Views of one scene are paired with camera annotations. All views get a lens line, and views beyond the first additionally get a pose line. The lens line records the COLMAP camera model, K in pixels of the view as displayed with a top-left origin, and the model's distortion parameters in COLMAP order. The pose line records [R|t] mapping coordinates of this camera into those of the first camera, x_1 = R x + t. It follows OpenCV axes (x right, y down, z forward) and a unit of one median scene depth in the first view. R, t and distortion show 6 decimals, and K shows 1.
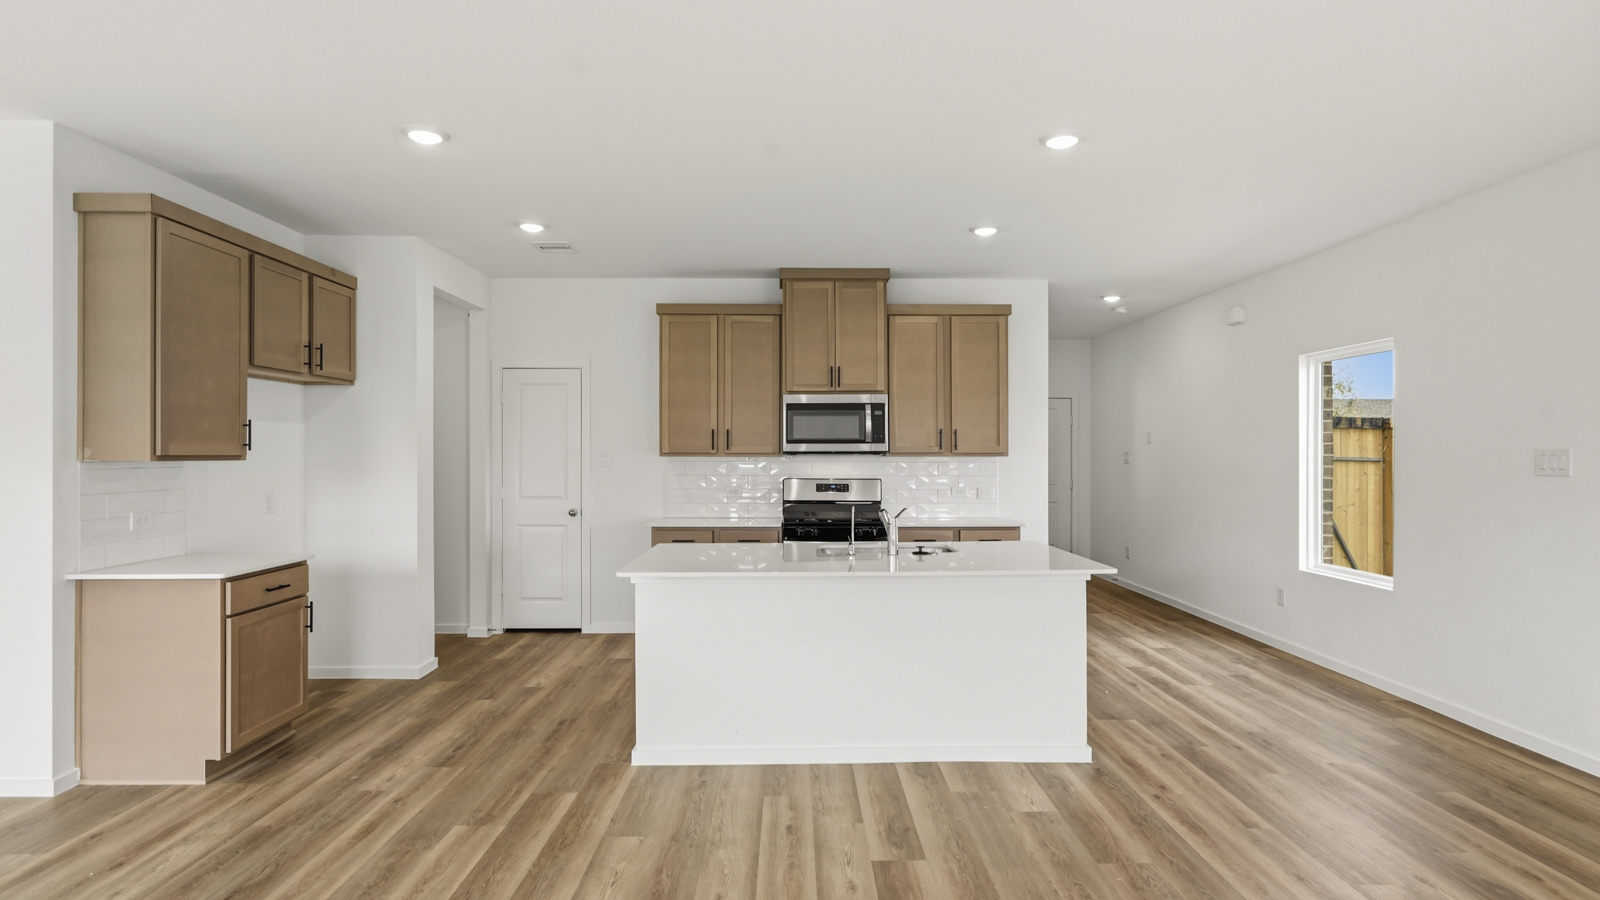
lens RADIAL K [[808.1, 0, 796.7], [0, 808.1, 450.9], [0, 0, 1]] dist [-0.004543, 0.002652]
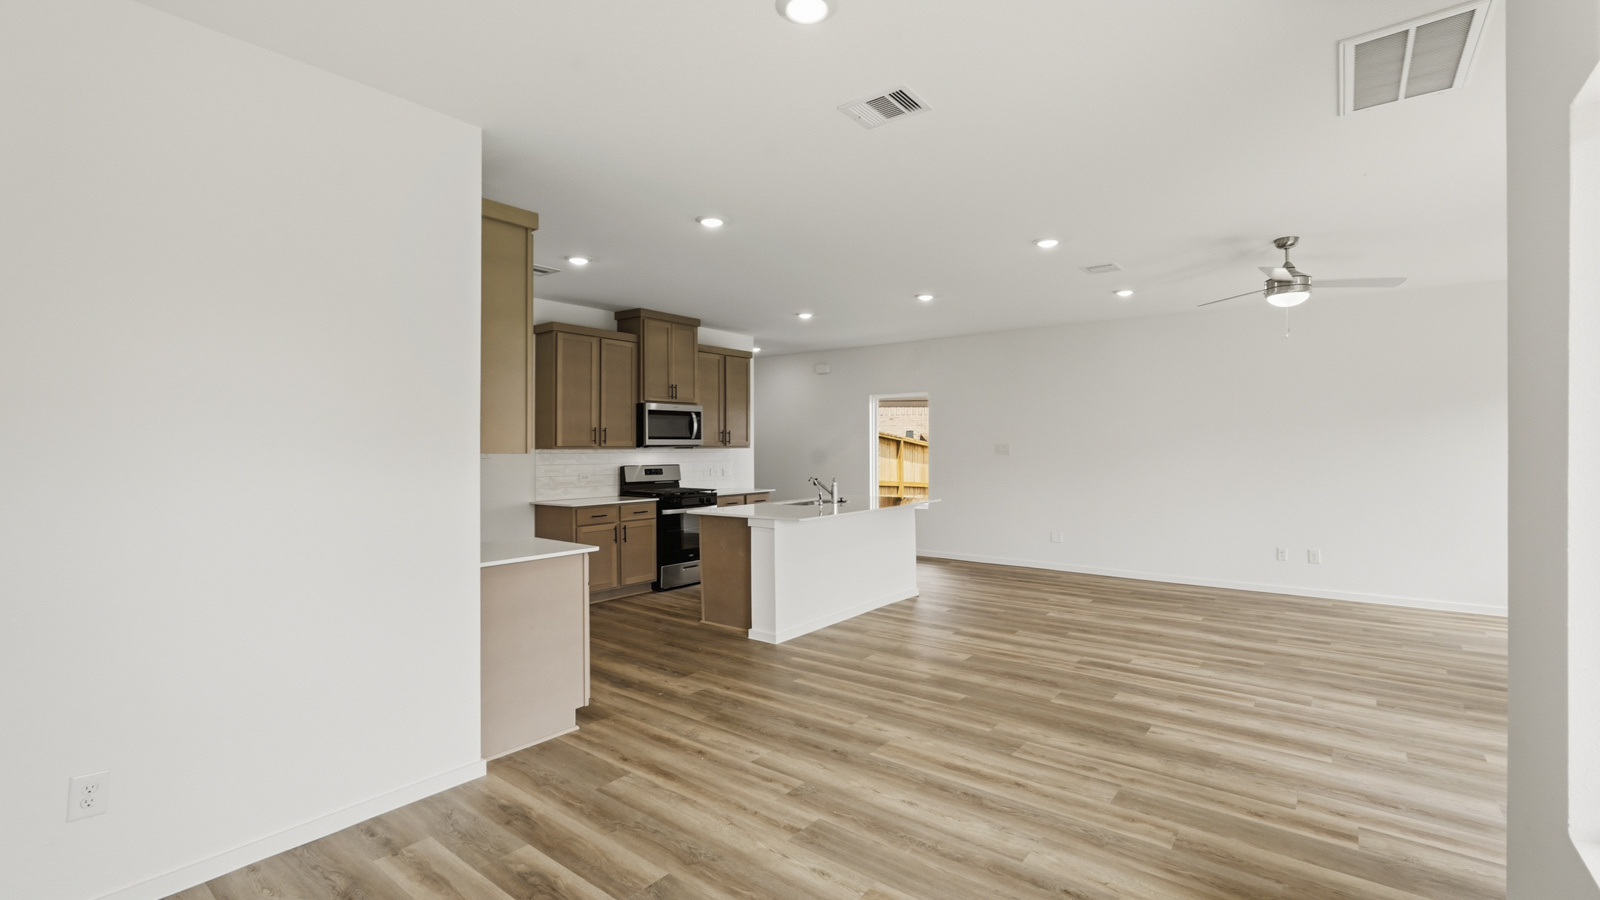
lens RADIAL K [[705.1, 0, 796.2], [0, 705.1, 460.7], [0, 0, 1]] dist [-0.009755, 0.005264]
pose [[0.628682, -0.017558, 0.777464, -1.036396], [0.000923, 0.999761, 0.021833, 0.001411], [-0.777662, -0.013008, 0.628548, 0.091431]]
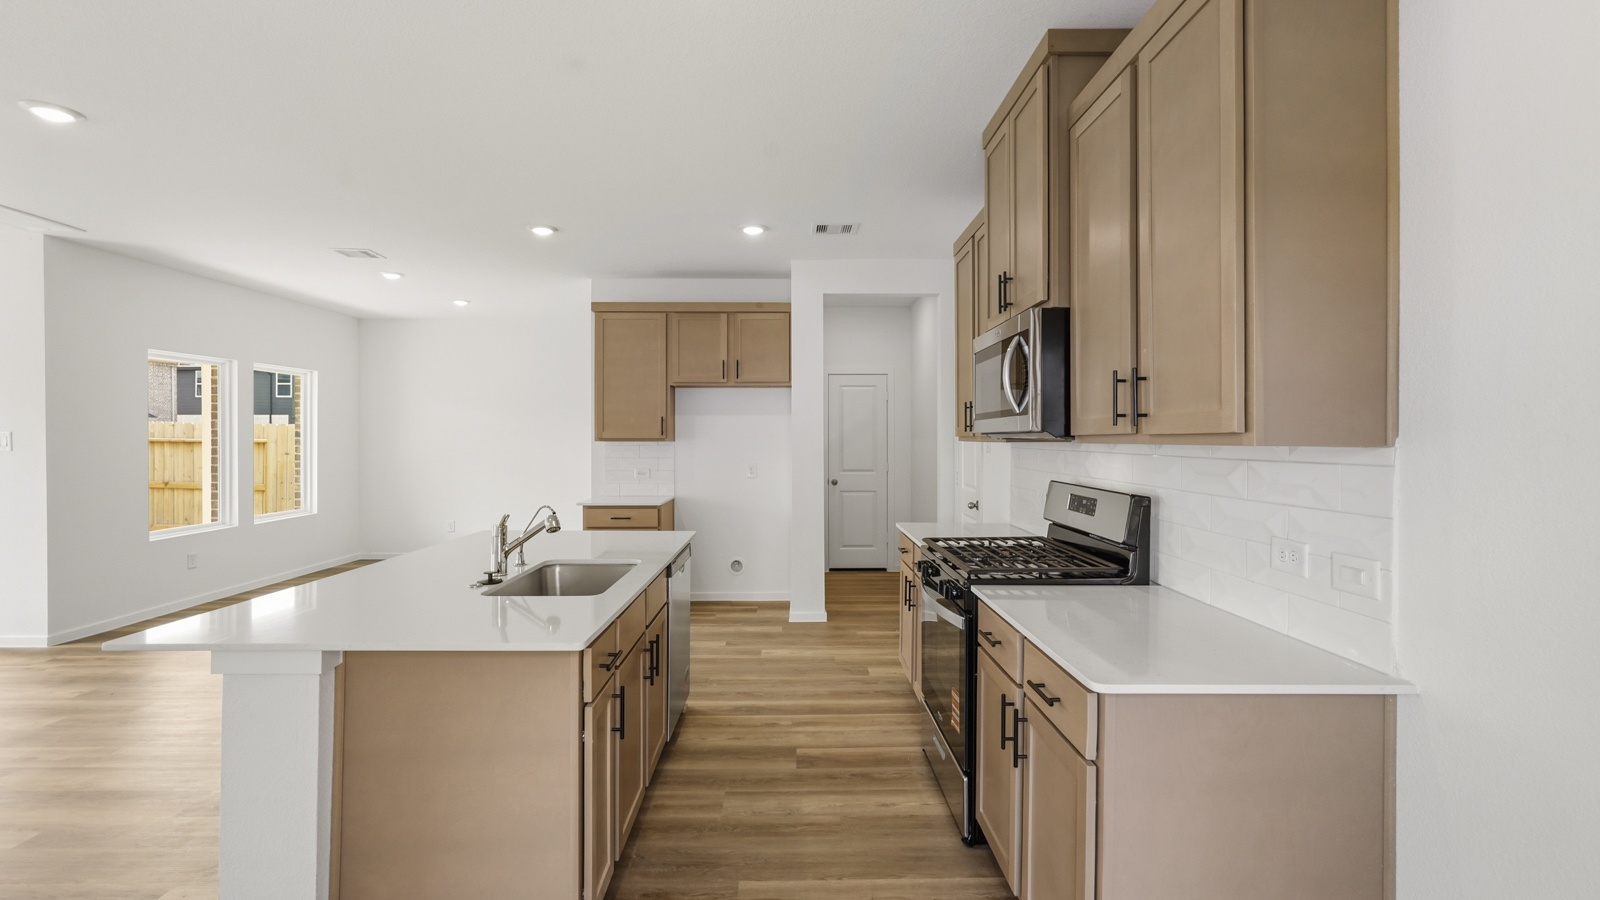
lens RADIAL K [[705.1, 0, 794.4], [0, 705.1, 439.7], [0, 0, 1]] dist [-0.009755, 0.005264]
pose [[-0.000340, 0.002263, -0.999997, 0.692120], [0.002538, 0.999994, 0.002262, 0.004891], [0.999997, -0.002537, -0.000346, 1.161568]]
